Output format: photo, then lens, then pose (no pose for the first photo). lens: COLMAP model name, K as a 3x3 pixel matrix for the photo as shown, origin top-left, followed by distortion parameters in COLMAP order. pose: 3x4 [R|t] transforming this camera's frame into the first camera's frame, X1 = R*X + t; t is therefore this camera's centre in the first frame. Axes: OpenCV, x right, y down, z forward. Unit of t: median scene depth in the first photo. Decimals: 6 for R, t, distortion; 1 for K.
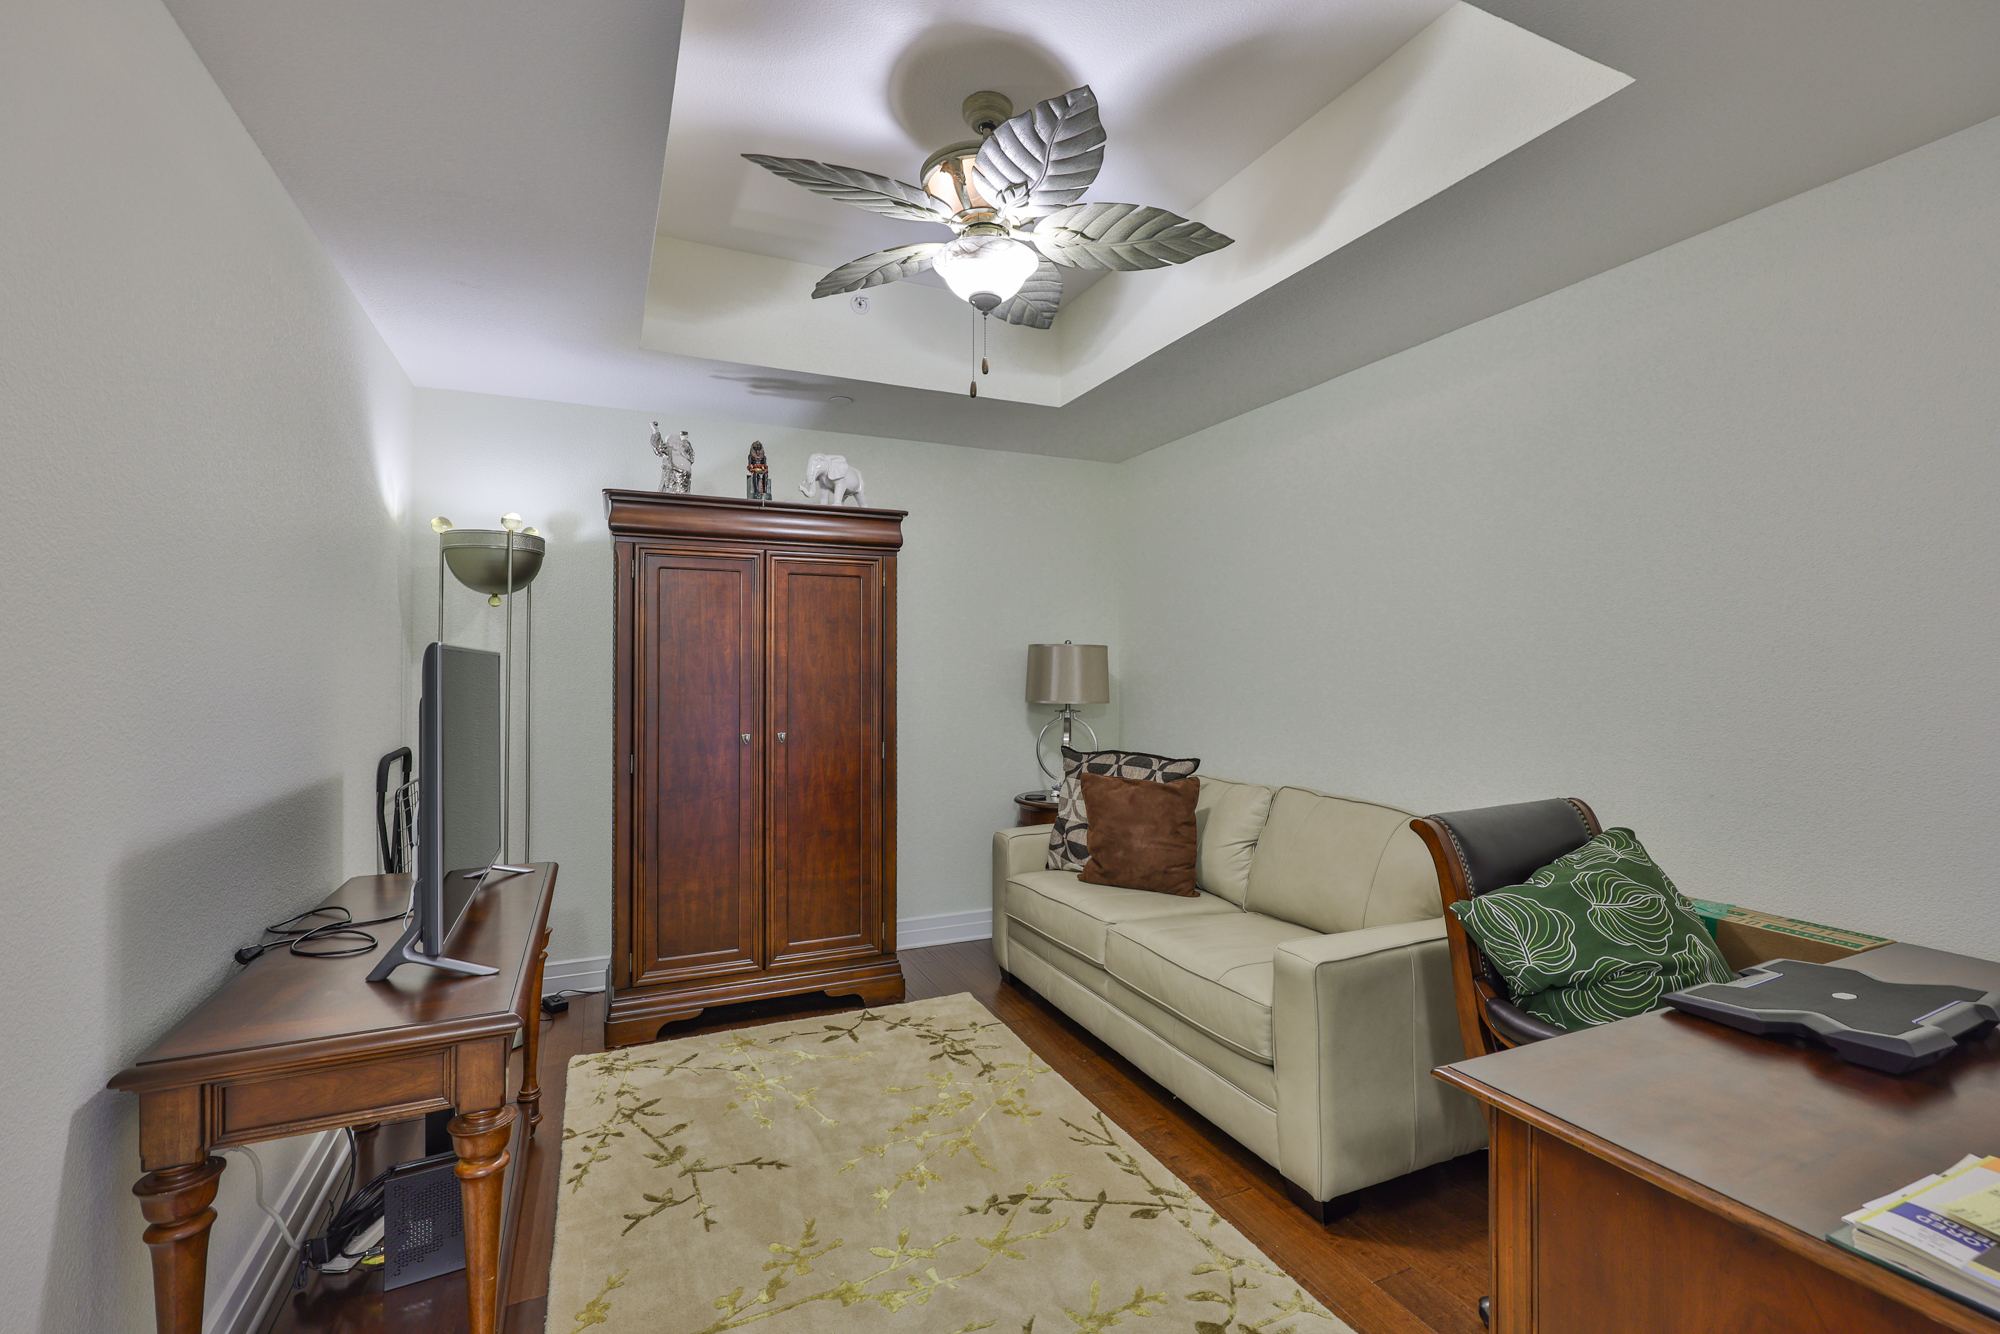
lens RADIAL K [[850.8, 0, 1008.0], [0, 850.8, 675.8], [0, 0, 1]] dist [-0.005685, 0.001324]
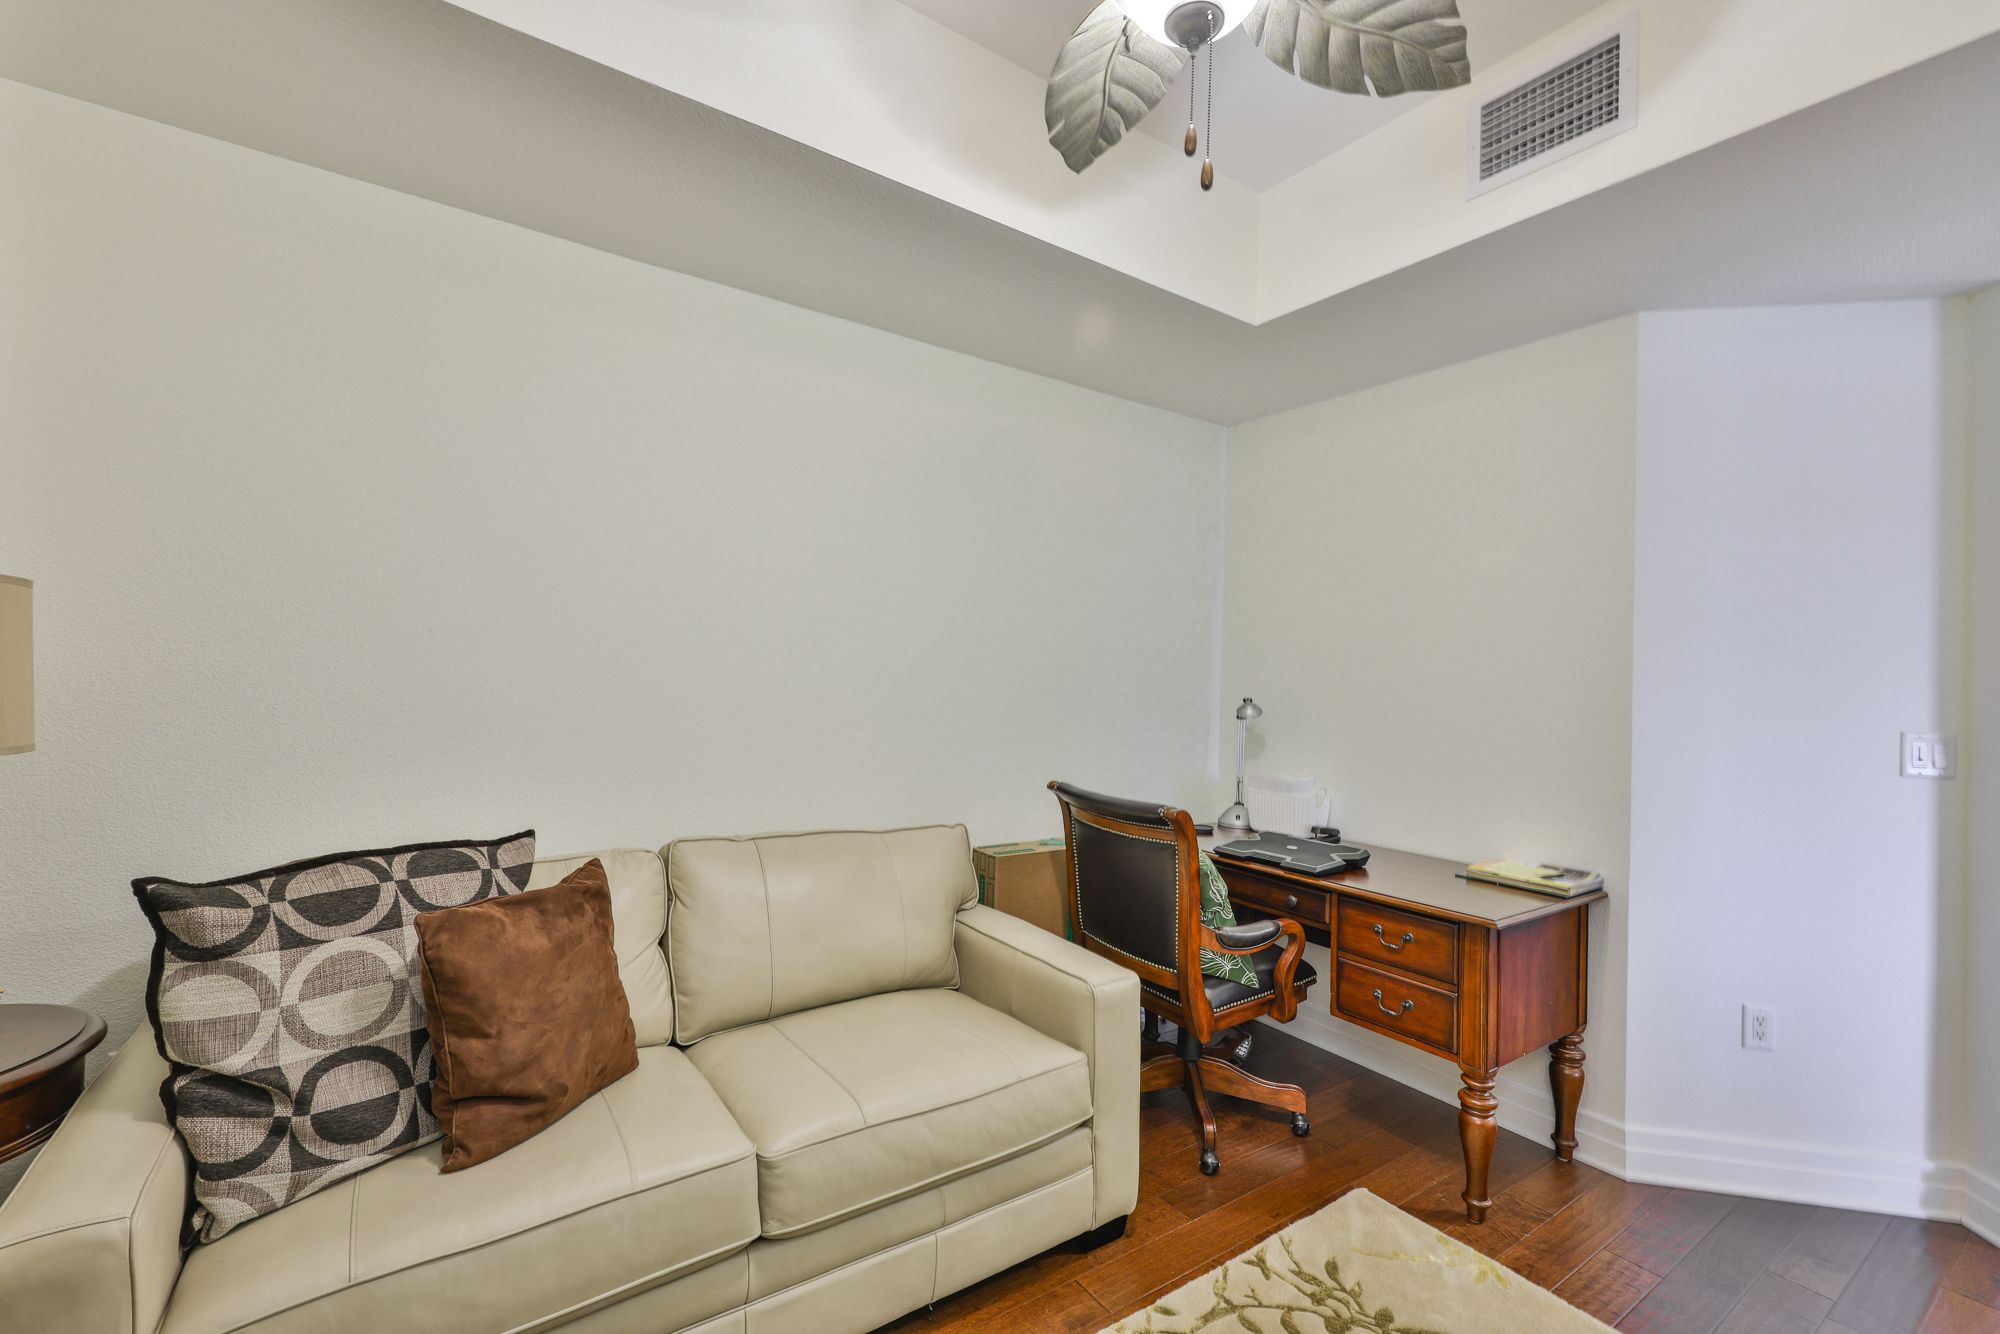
lens RADIAL K [[850.8, 0, 991.2], [0, 850.8, 661.8], [0, 0, 1]] dist [-0.005685, 0.001324]
pose [[-0.152491, 0.006749, 0.988282, -0.354123], [-0.022686, 0.999689, -0.010327, -0.011235], [-0.988045, -0.023995, -0.152290, 0.772773]]
